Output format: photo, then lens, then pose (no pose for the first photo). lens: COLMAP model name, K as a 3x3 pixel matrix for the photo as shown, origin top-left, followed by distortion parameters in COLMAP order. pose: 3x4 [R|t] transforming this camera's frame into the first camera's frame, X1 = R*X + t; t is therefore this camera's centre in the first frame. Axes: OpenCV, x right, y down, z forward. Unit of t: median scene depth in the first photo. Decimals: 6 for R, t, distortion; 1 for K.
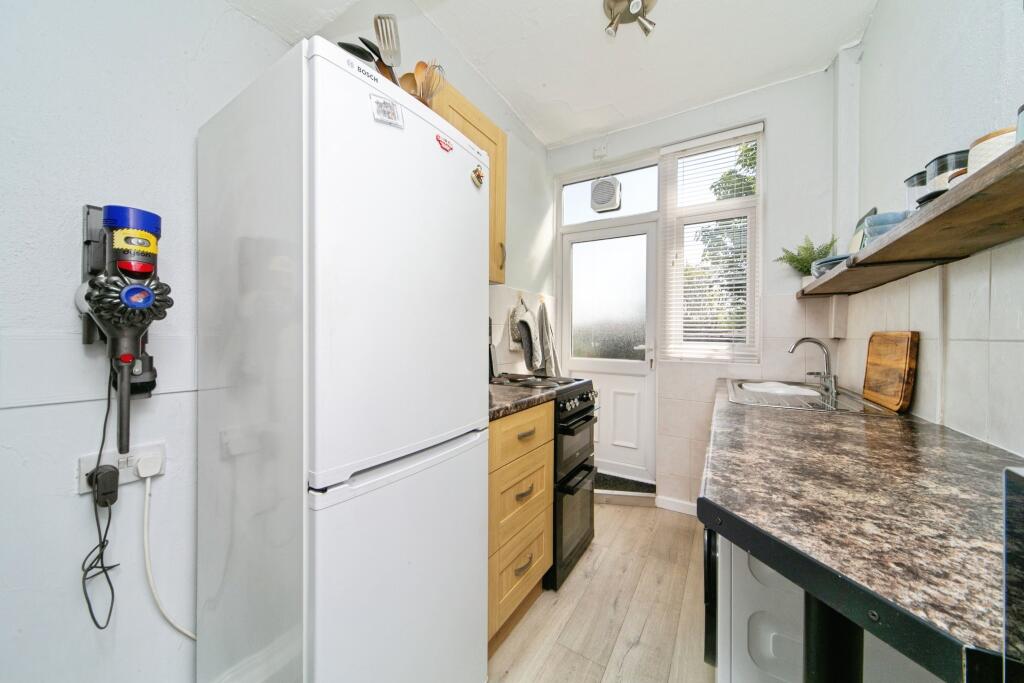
lens RADIAL K [[351.9, 0, 510.9], [0, 351.9, 336.2], [0, 0, 1]] dist [0.000088, 0.000008]
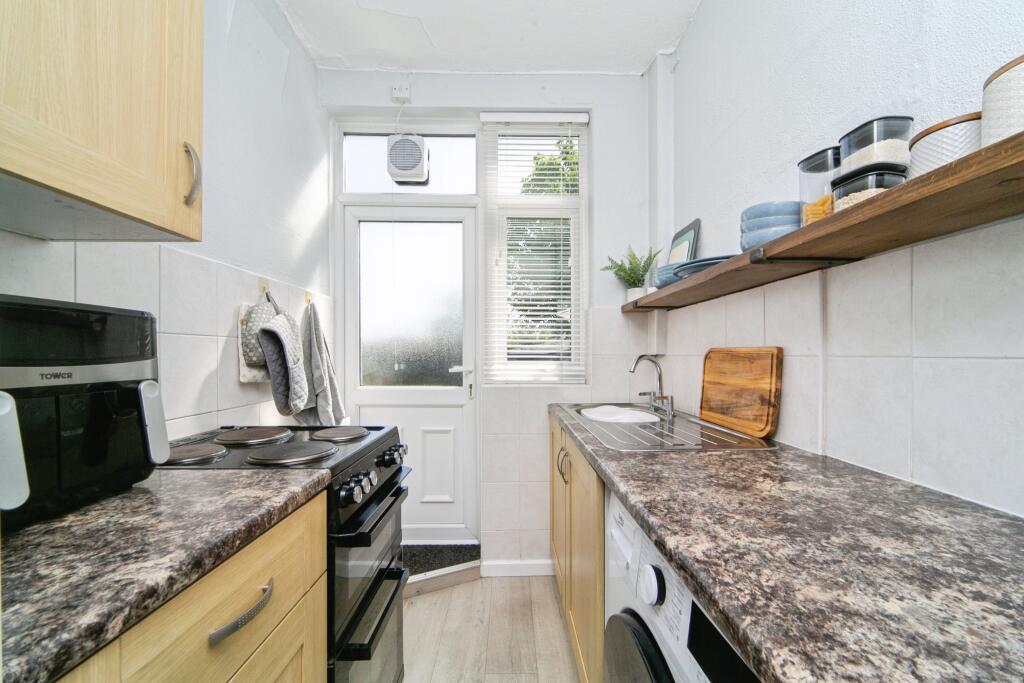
lens RADIAL K [[376.5, 0, 521.0], [0, 376.5, 354.3], [0, 0, 1]] dist [0.003216, 0.000090]
pose [[0.837047, -0.009915, 0.547041, 0.042755], [0.010133, 0.999945, 0.002620, -0.002132], [-0.547037, 0.003350, 0.837102, 0.275277]]
